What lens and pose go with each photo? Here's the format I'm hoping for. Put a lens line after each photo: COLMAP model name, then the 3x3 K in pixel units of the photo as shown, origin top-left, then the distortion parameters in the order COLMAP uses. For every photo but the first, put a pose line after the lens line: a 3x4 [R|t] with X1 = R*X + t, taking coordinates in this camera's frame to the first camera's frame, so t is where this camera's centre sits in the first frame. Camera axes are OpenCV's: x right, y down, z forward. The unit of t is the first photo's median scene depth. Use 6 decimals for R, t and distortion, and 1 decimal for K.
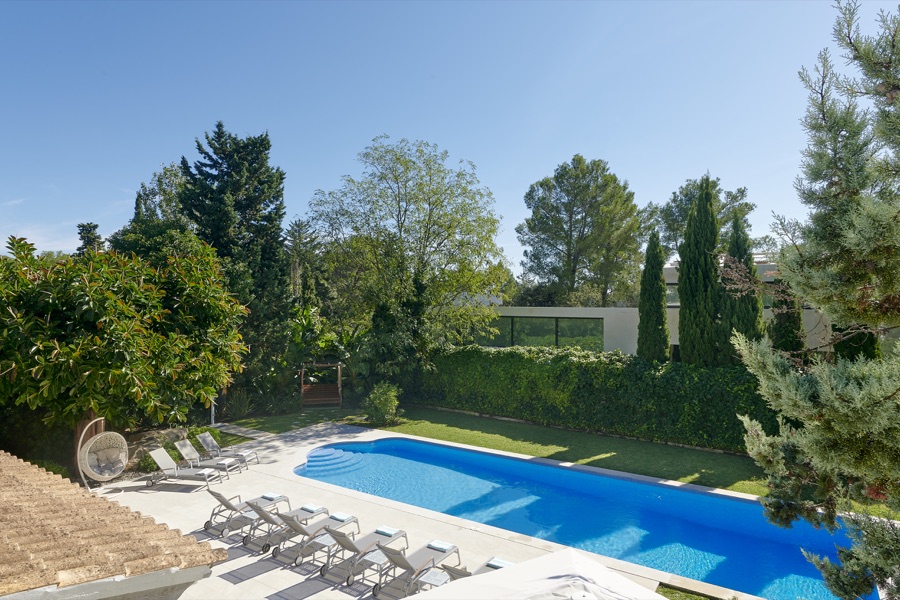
lens RADIAL K [[1278.4, 0, 448.6], [0, 1278.4, 299.8], [0, 0, 1]] dist [0.047791, 0.000000]
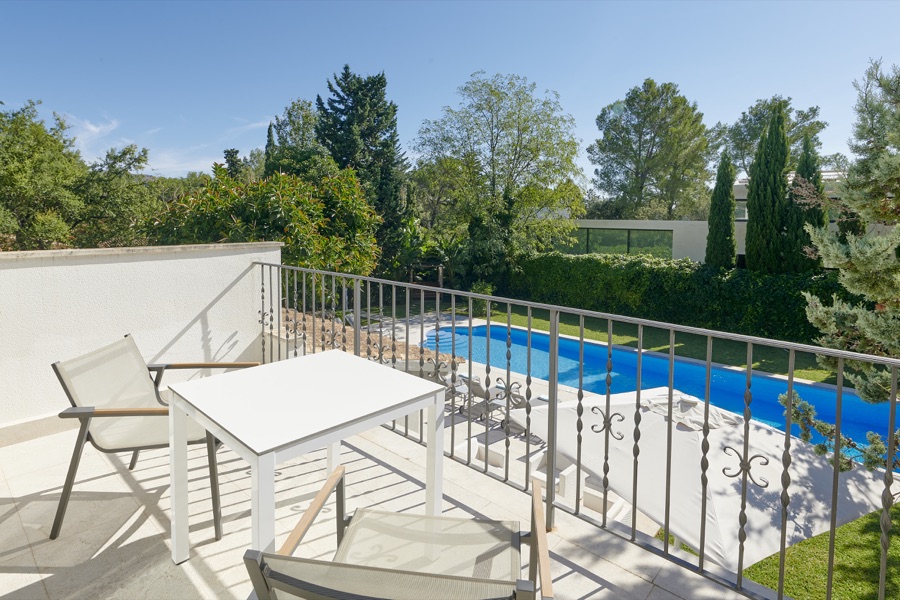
lens RADIAL K [[592.0, 0, 504.2], [0, 592.0, 267.0], [0, 0, 1]] dist [-0.000337, 0.000154]
pose [[0.968411, 0.031281, -0.247388, 0.108785], [-0.005194, 0.994416, 0.105406, -0.007700], [0.249304, -0.100792, 0.963166, 0.464897]]
